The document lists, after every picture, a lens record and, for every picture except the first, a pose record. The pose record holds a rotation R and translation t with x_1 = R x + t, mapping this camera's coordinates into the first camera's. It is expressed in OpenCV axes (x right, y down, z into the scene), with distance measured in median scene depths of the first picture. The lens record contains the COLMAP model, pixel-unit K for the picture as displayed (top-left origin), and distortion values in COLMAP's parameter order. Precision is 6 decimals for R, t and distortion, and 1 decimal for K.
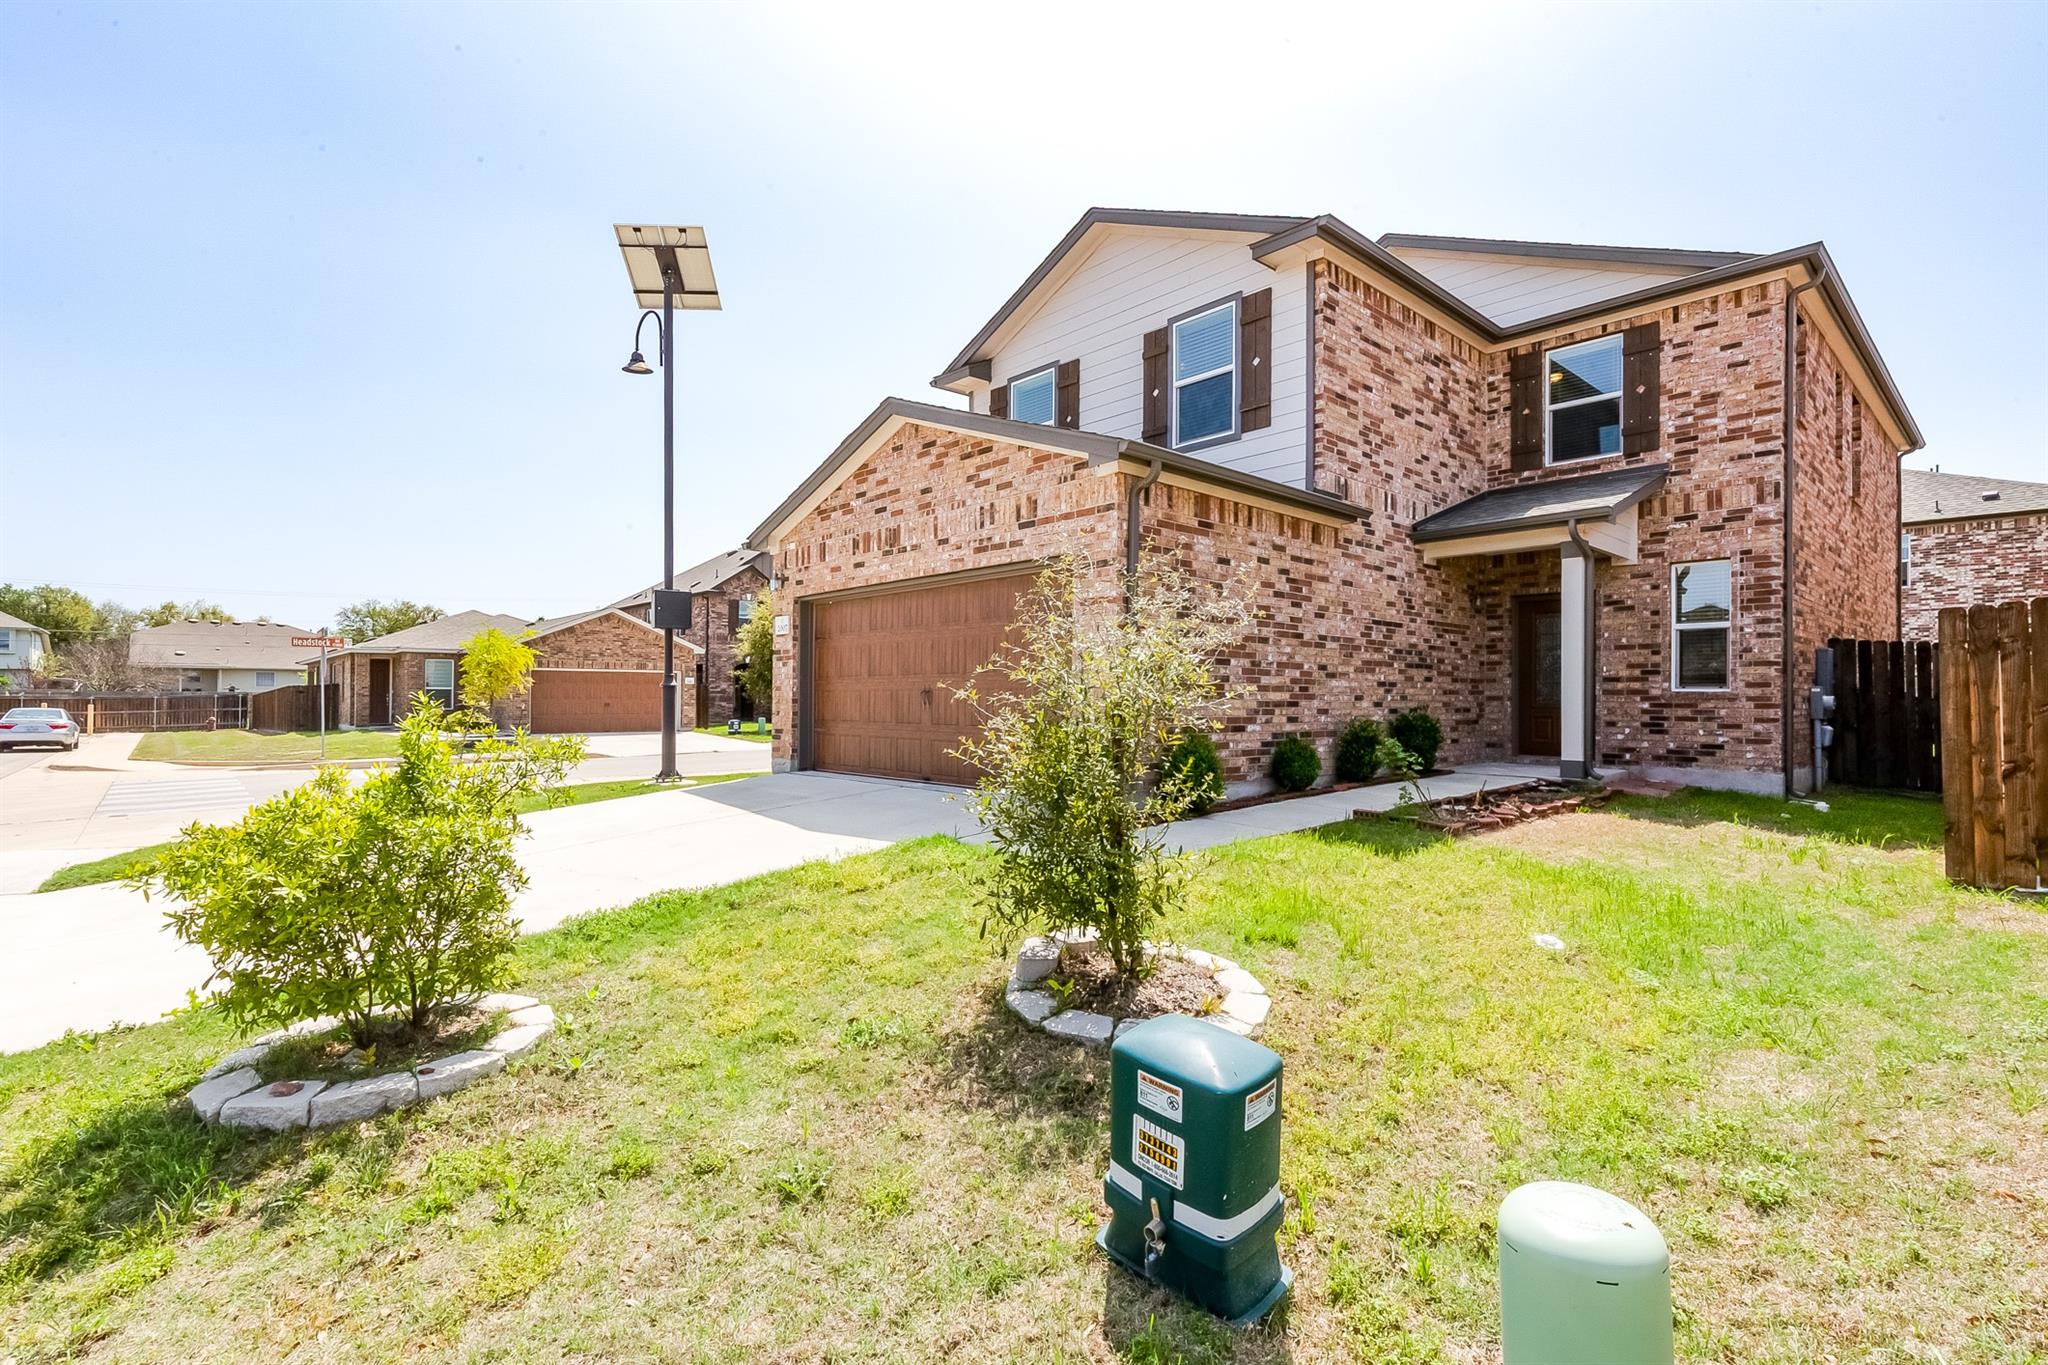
lens RADIAL K [[948.1, 0, 1024.0], [0, 948.1, 682.5], [0, 0, 1]] dist [0.002507, -0.000092]
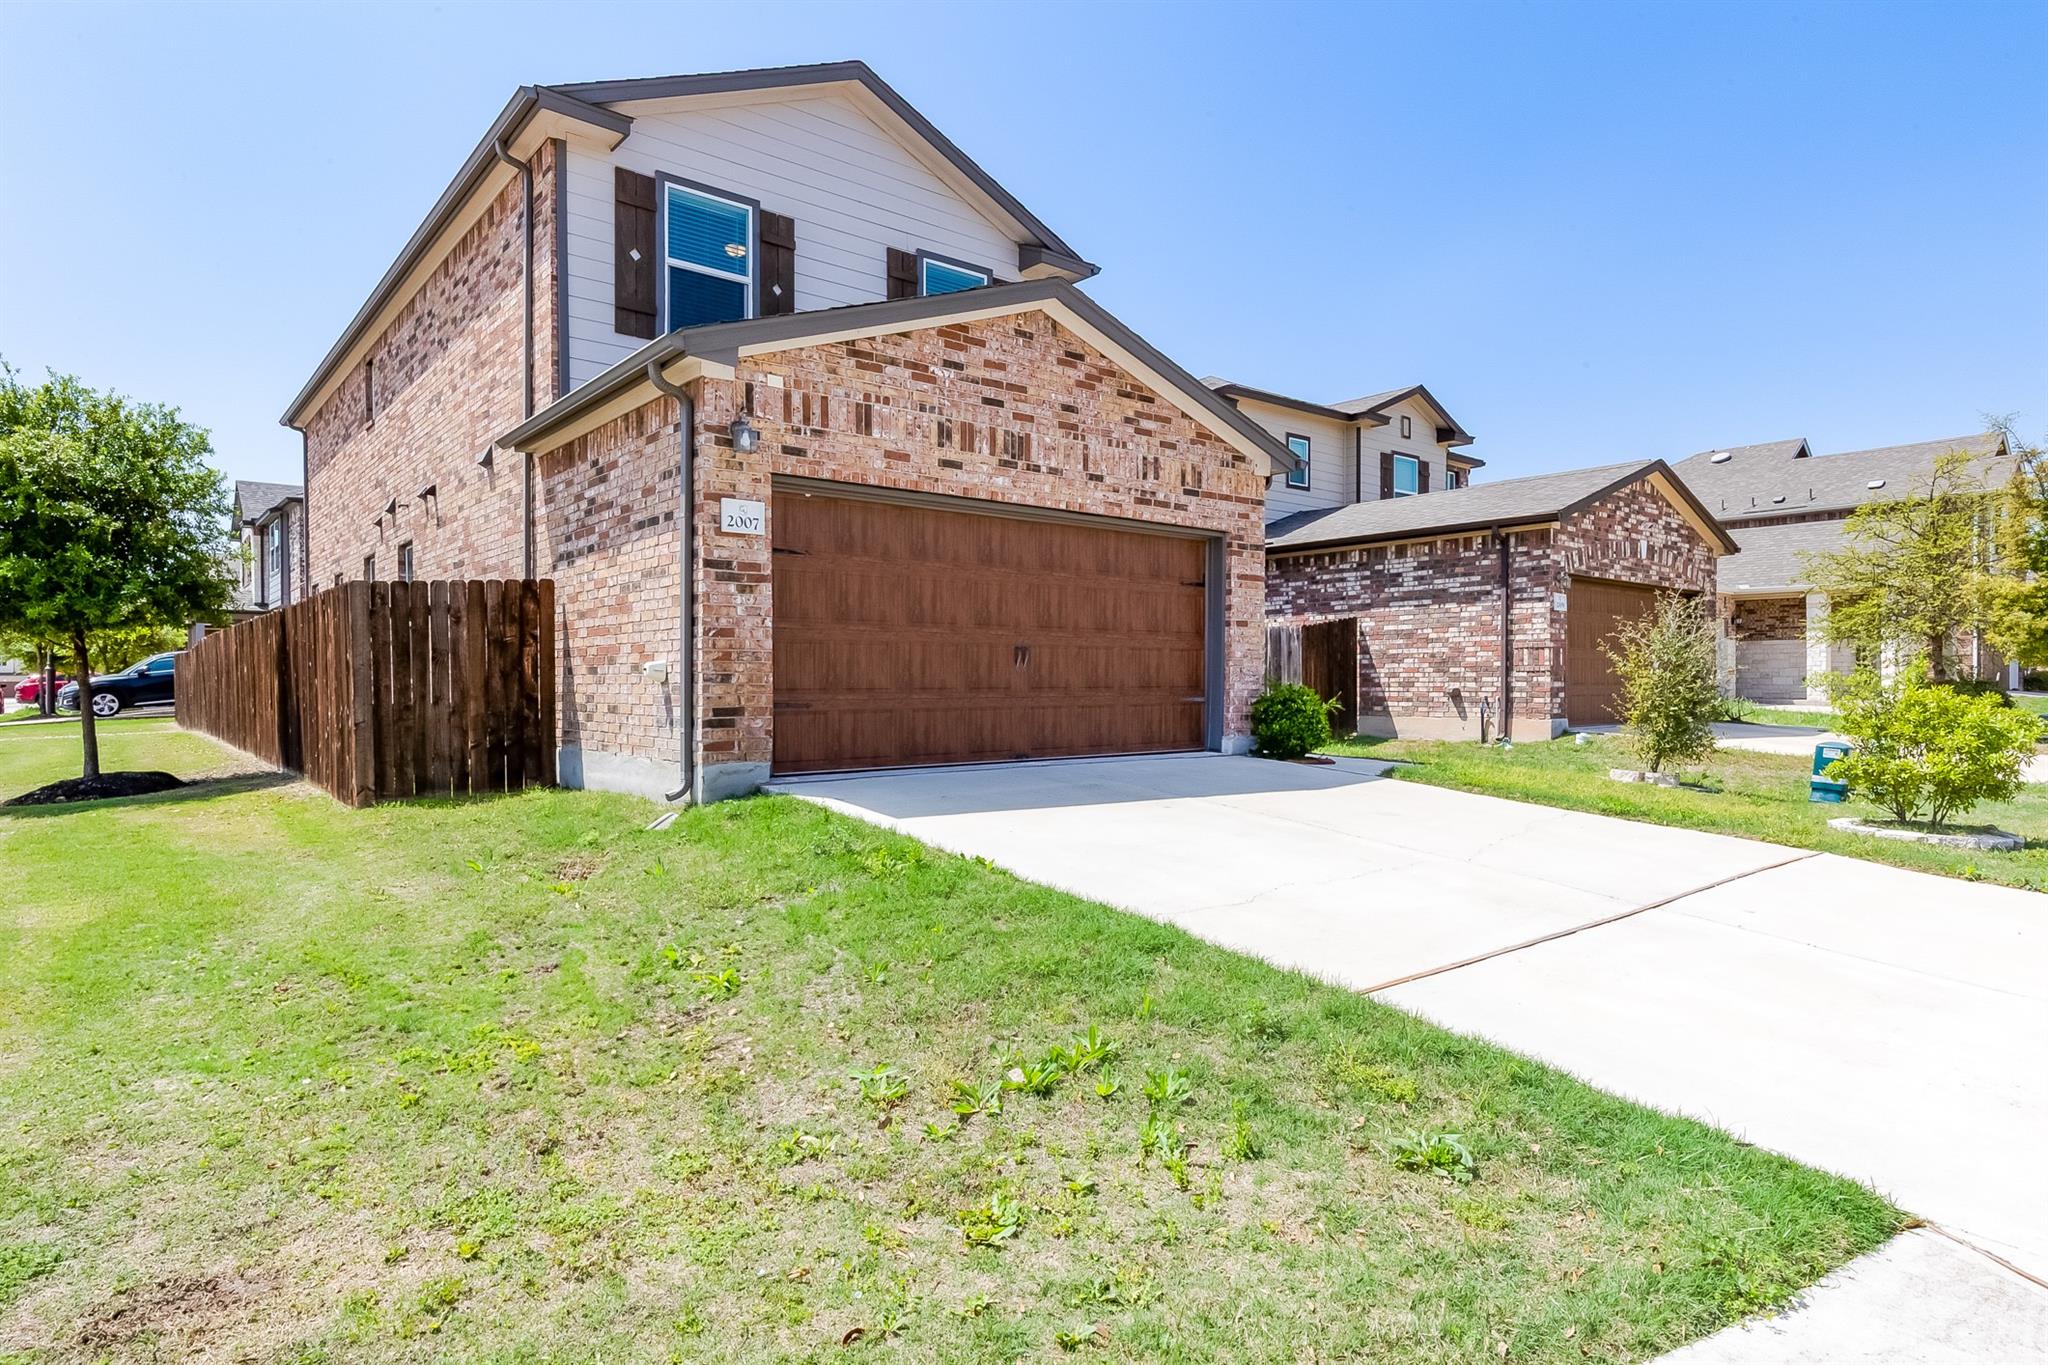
lens RADIAL K [[1168.5, 0, 1024.0], [0, 1168.5, 682.5], [0, 0, 1]] dist [0.001801, -0.000060]
pose [[0.025721, 0.003752, 0.999662, -1.160547], [-0.010457, 0.999939, -0.003484, 0.044340], [-0.999614, -0.010364, 0.025759, 1.035950]]
